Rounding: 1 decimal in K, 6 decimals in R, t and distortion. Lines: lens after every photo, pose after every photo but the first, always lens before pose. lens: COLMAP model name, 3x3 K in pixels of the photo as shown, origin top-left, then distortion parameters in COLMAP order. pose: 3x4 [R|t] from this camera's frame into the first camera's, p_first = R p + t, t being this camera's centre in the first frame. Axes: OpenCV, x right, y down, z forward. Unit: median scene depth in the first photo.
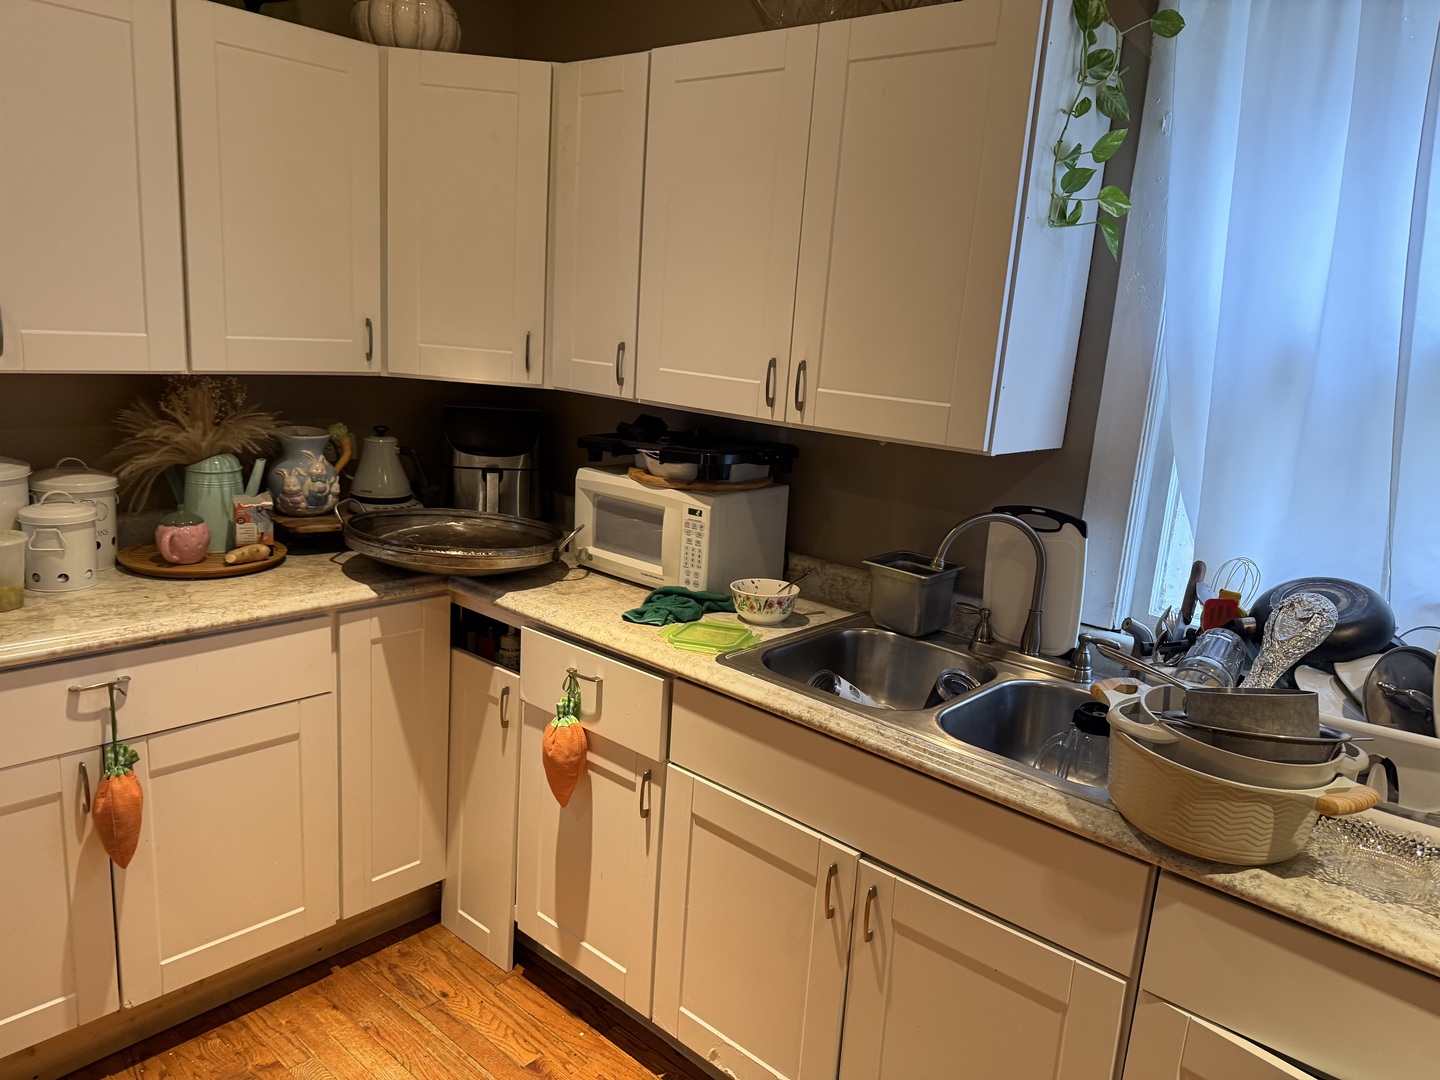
lens RADIAL K [[999.2, 0, 720.0], [0, 999.2, 540.0], [0, 0, 1]] dist [0.160752, -0.247931]
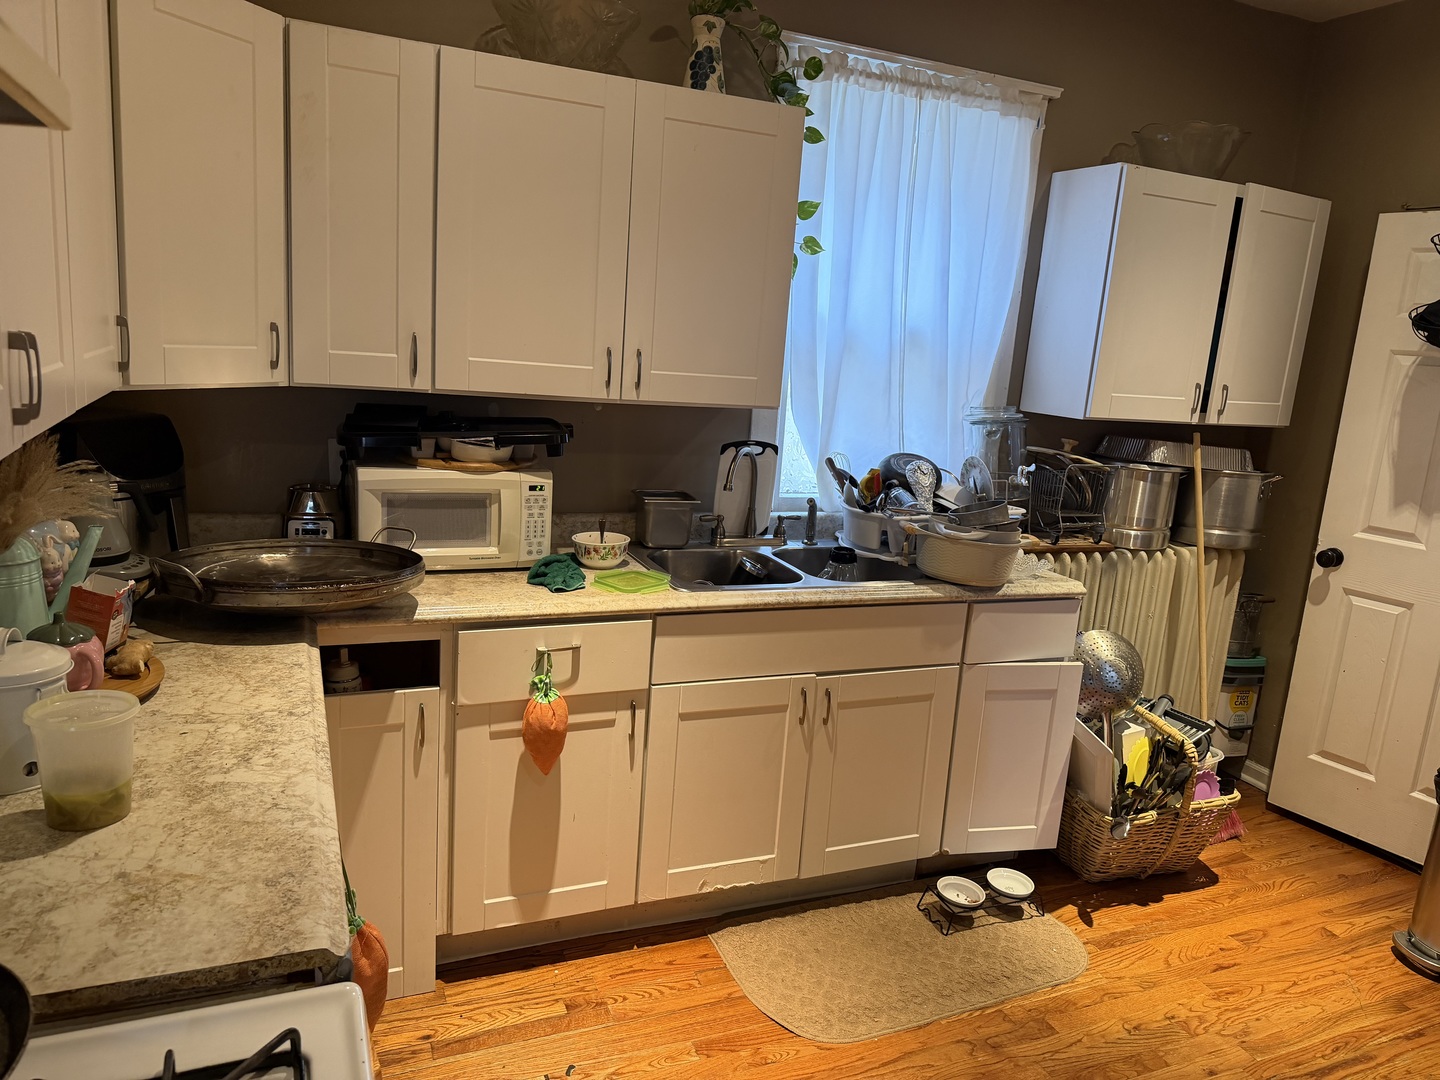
lens RADIAL K [[999.2, 0, 720.0], [0, 999.2, 540.0], [0, 0, 1]] dist [0.160752, -0.247931]
pose [[0.442060, -0.219841, 0.869628, -0.901679], [0.150704, 0.973922, 0.169599, -0.127916], [-0.884235, 0.056083, 0.463663, 0.303071]]
